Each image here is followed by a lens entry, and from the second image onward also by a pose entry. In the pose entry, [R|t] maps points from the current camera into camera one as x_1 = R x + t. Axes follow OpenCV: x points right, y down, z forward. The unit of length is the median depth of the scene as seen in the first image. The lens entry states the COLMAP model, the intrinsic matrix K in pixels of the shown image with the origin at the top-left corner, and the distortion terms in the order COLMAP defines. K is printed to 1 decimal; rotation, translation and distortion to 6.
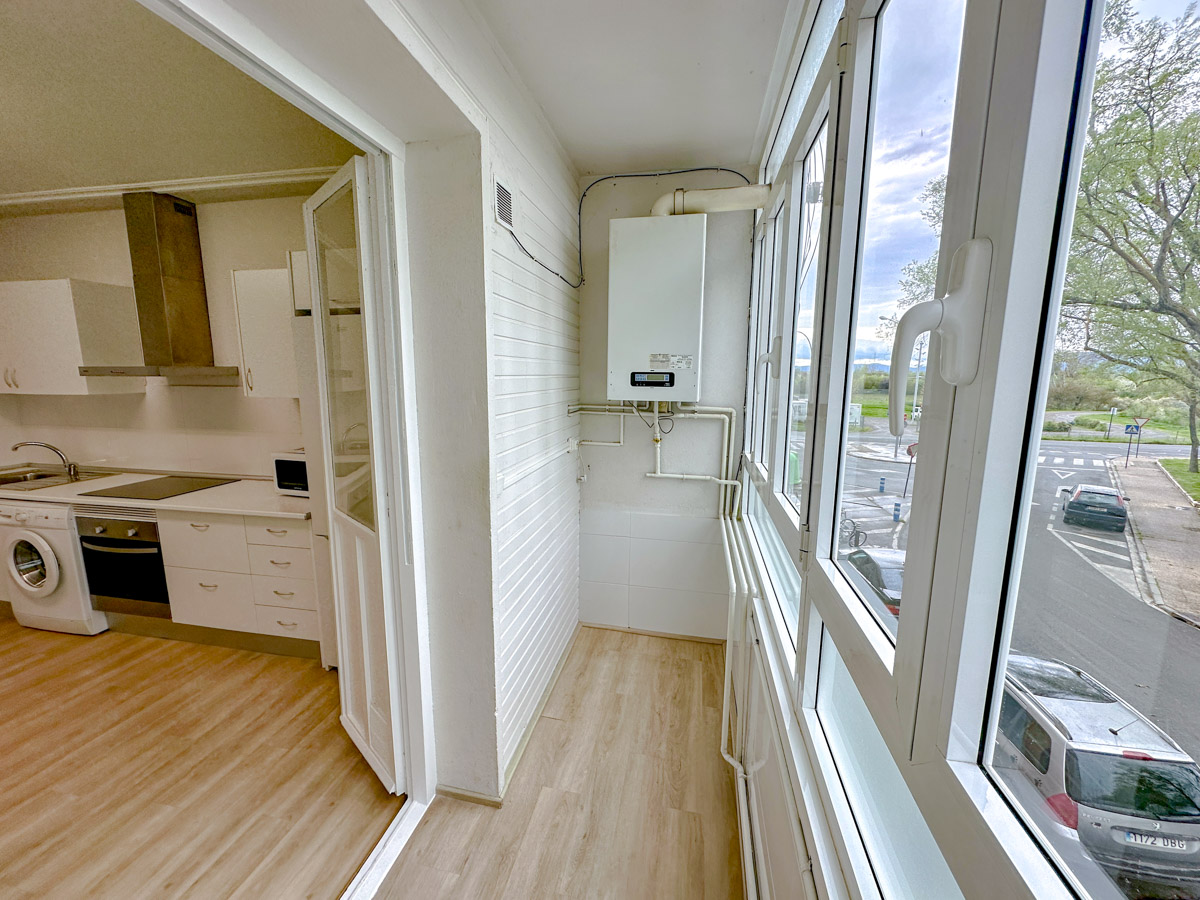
lens RADIAL K [[478.9, 0, 600.0], [0, 478.9, 450.0], [0, 0, 1]] dist [0.001451, -0.000149]
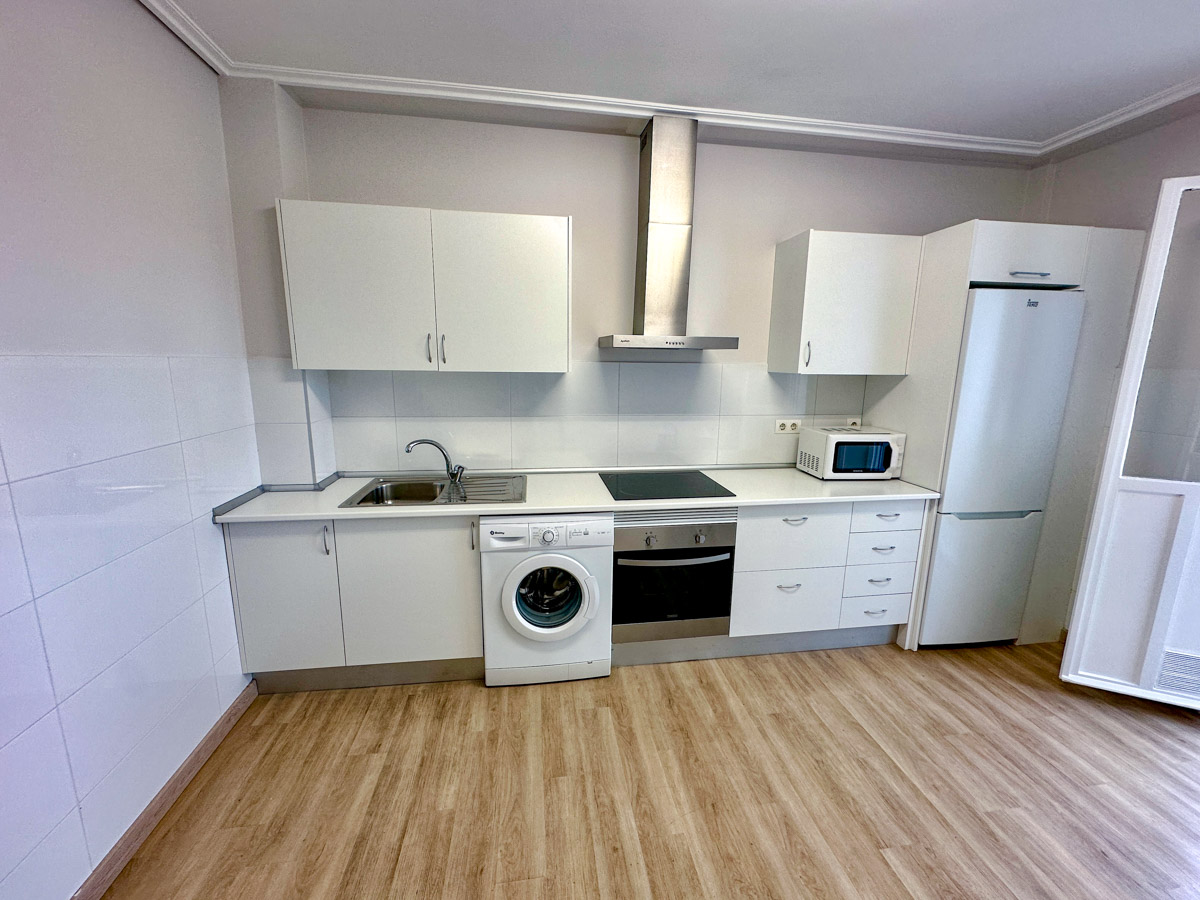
lens RADIAL K [[476.5, 0, 600.2], [0, 476.5, 447.9], [0, 0, 1]] dist [-0.001344, 0.000460]
pose [[0.938822, -0.051986, 0.340456, -1.396970], [0.041803, 0.998434, 0.037185, -0.021464], [-0.341856, -0.020678, 0.939525, 0.286104]]
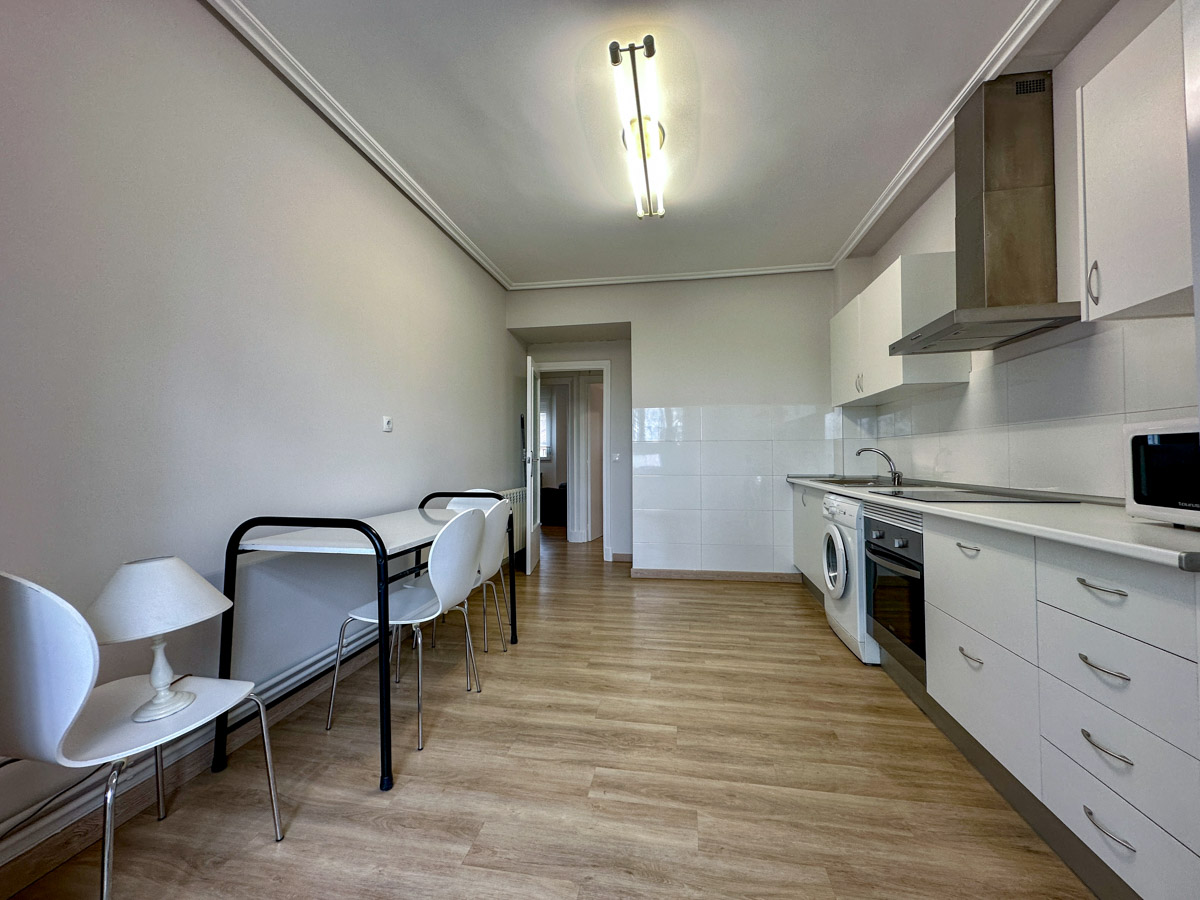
lens RADIAL K [[476.5, 0, 600.2], [0, 476.5, 447.9], [0, 0, 1]] dist [-0.001344, 0.000460]
pose [[0.032035, -0.022997, -0.999222, -0.247209], [-0.153668, 0.987735, -0.027659, 0.116469], [0.987603, 0.154435, 0.028108, 0.492217]]
